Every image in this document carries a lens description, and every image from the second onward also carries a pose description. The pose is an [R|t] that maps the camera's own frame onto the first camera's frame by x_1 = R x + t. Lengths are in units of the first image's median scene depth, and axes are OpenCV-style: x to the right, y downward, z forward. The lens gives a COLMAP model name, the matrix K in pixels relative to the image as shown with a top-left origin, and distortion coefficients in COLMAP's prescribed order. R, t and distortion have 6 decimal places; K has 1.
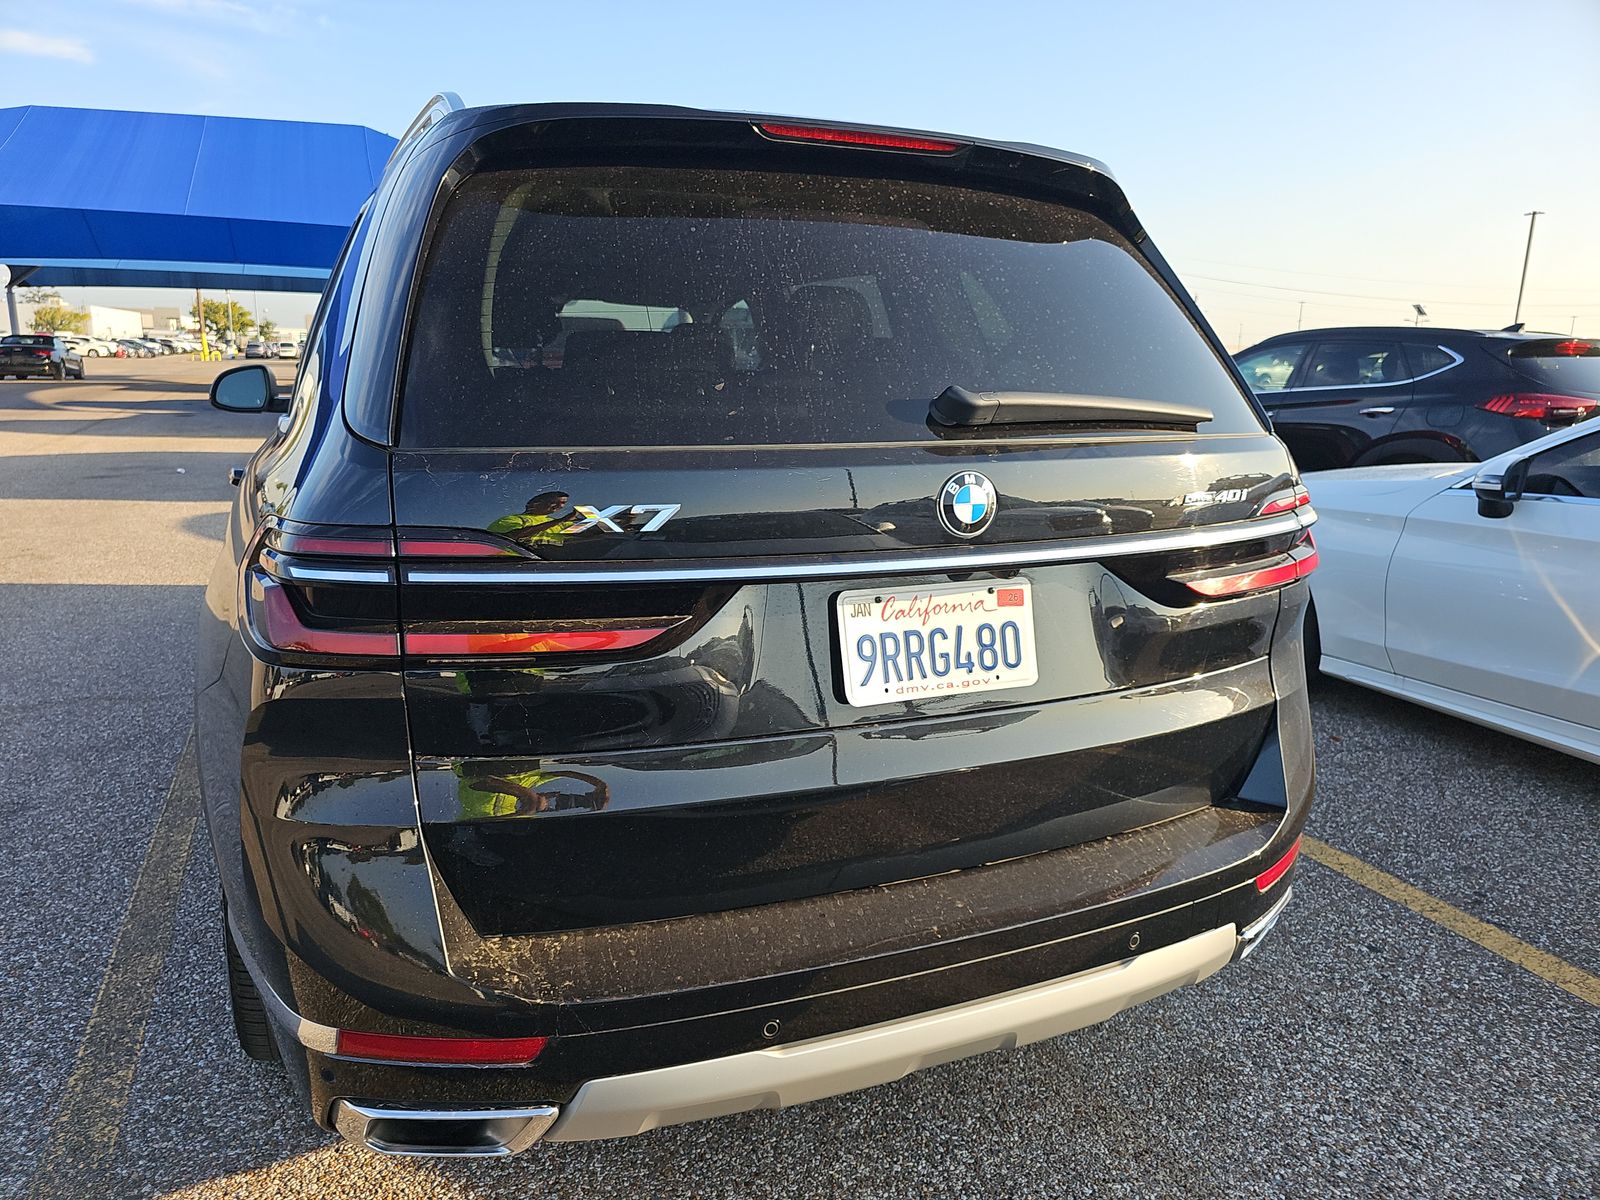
lens RADIAL K [[1075.8, 0, 798.5], [0, 1075.8, 593.9], [0, 0, 1]] dist [0.005023, -0.003398]
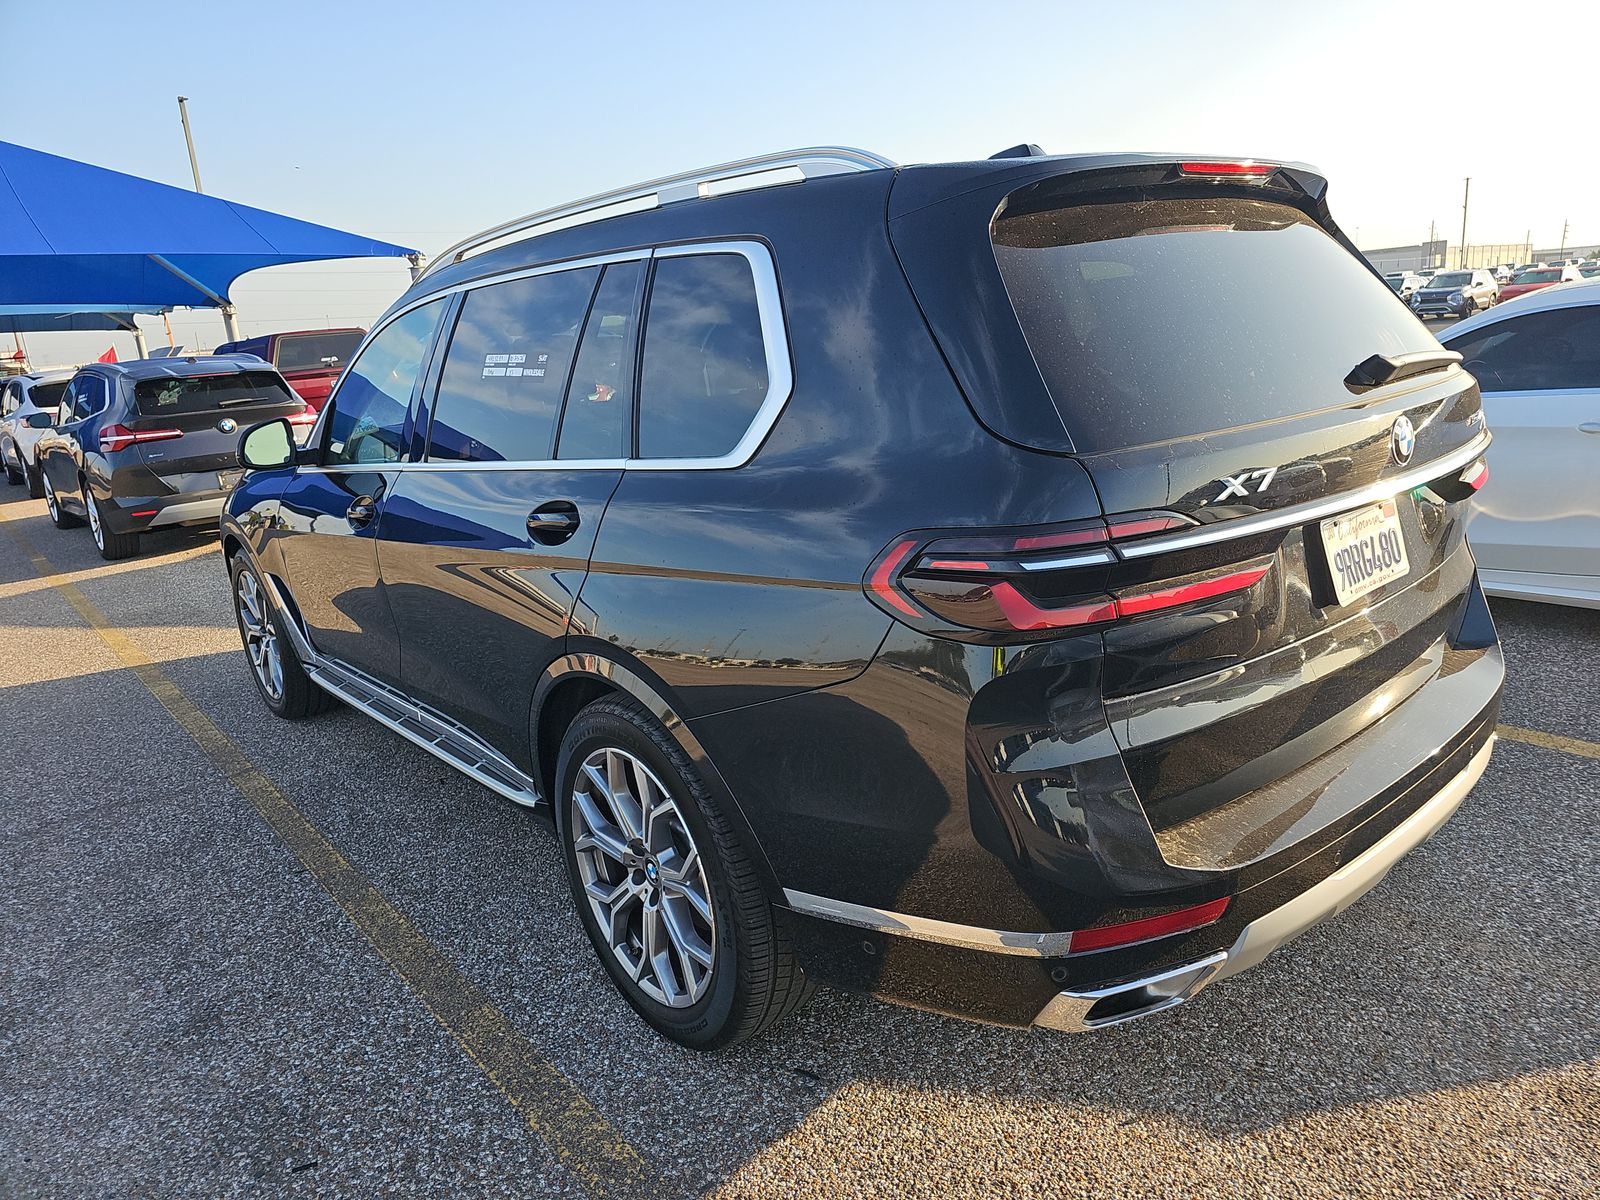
lens RADIAL K [[1075.8, 0, 804.0], [0, 1075.8, 609.1], [0, 0, 1]] dist [0.005023, -0.003398]
pose [[0.948472, -0.169057, 0.267993, -0.675580], [0.160396, 0.985571, 0.054057, -0.050310], [-0.273264, -0.008286, 0.961903, -0.059892]]
